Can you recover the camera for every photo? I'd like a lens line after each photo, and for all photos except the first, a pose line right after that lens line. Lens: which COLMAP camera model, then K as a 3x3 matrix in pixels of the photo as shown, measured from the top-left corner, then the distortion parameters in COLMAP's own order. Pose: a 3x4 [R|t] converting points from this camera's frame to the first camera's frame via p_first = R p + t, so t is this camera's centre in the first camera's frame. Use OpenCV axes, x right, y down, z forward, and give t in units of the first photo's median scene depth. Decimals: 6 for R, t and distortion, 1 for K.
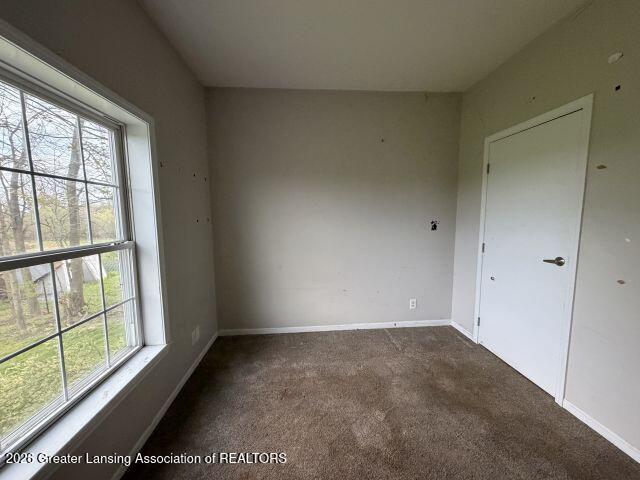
lens RADIAL K [[255.1, 0, 318.8], [0, 255.1, 240.1], [0, 0, 1]] dist [-0.002058, -0.000177]
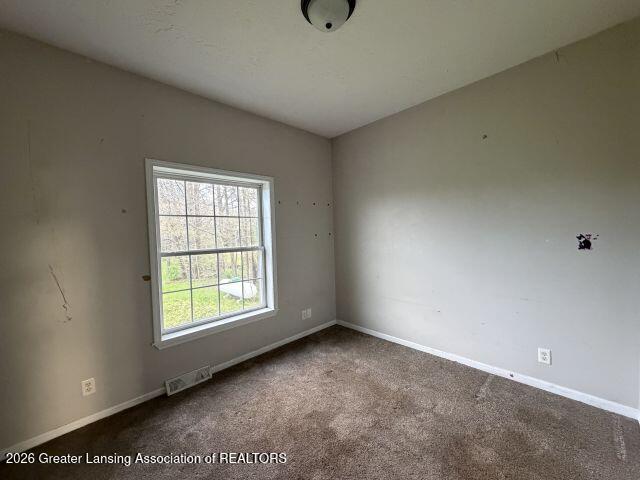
lens RADIAL K [[255.1, 0, 318.8], [0, 255.1, 240.1], [0, 0, 1]] dist [-0.002058, -0.000177]
pose [[0.633859, 0.013719, -0.773327, 0.649035], [-0.054847, 0.998123, -0.027248, -0.010029], [0.771501, 0.059686, 0.633422, 0.103734]]
